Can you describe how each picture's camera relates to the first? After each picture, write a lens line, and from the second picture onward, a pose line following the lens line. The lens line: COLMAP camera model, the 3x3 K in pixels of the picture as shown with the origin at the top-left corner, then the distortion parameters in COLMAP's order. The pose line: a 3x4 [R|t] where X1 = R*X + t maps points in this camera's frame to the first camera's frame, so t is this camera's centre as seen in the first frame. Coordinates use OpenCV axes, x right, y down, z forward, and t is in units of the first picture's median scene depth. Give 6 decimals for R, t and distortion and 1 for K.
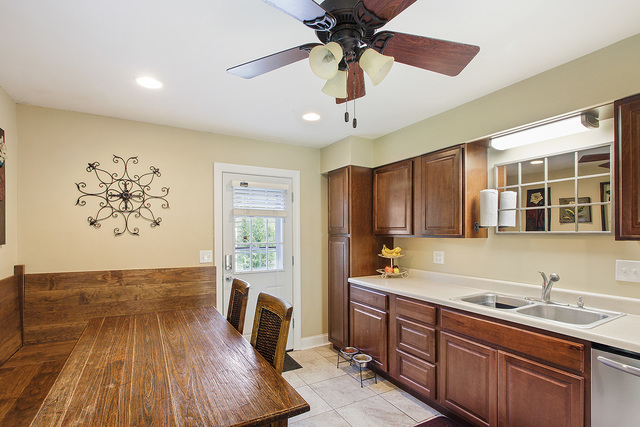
lens RADIAL K [[311.8, 0, 309.1], [0, 311.8, 234.7], [0, 0, 1]] dist [0.001226, 0.000331]
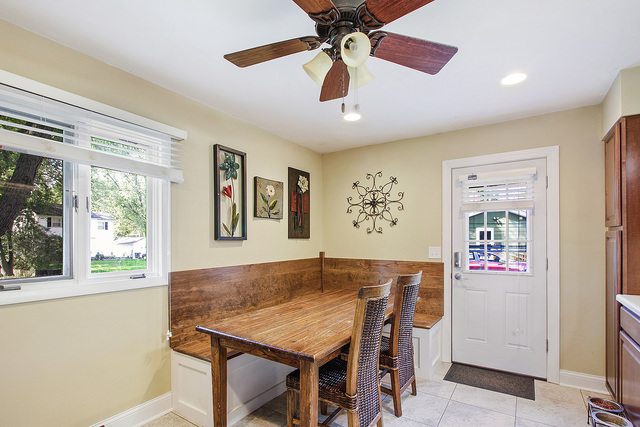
lens RADIAL K [[311.8, 0, 312.4], [0, 311.8, 238.1], [0, 0, 1]] dist [0.001226, 0.000331]
pose [[0.465791, -0.003230, -0.884889, 0.450283], [-0.001413, 0.999989, -0.004394, 0.028894], [0.884894, 0.003297, 0.465781, 0.161254]]
